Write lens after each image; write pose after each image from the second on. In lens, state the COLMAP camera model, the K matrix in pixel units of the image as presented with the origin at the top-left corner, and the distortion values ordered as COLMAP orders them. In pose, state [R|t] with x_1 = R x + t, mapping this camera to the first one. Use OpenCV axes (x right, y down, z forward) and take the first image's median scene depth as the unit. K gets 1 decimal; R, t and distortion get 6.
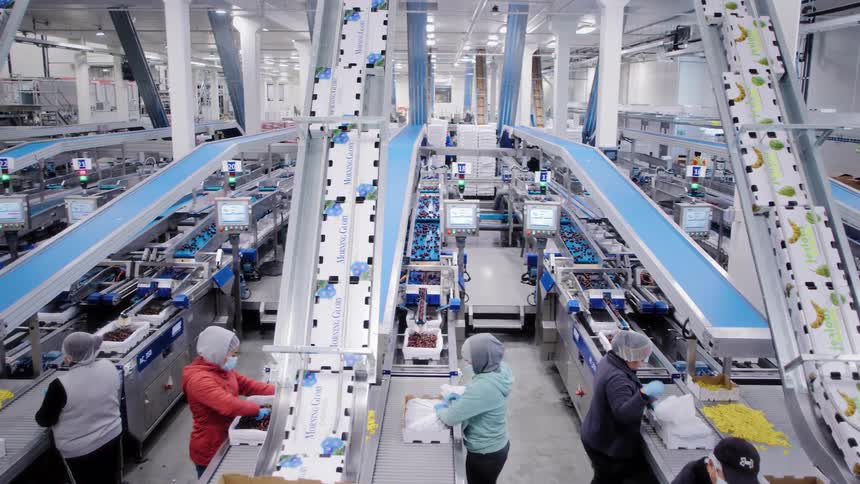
lens RADIAL K [[707.5, 0, 430.0], [0, 707.5, 242.0], [0, 0, 1]] dist [-0.096130, 0.172928]
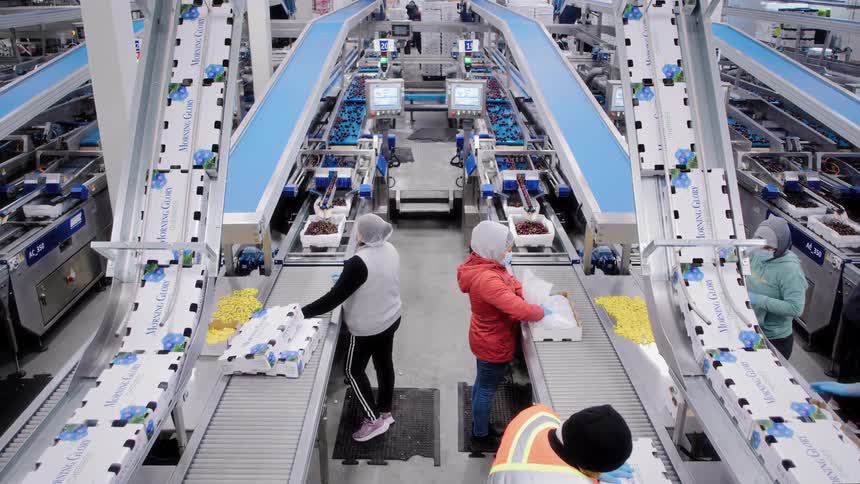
lens RADIAL K [[707.5, 0, 430.0], [0, 707.5, 242.0], [0, 0, 1]] dist [-0.096130, 0.172928]
pose [[0.999815, -0.015926, 0.010798, 0.119696], [0.013902, 0.985889, 0.166825, -0.001370], [-0.013302, -0.166644, 0.985927, 0.036361]]
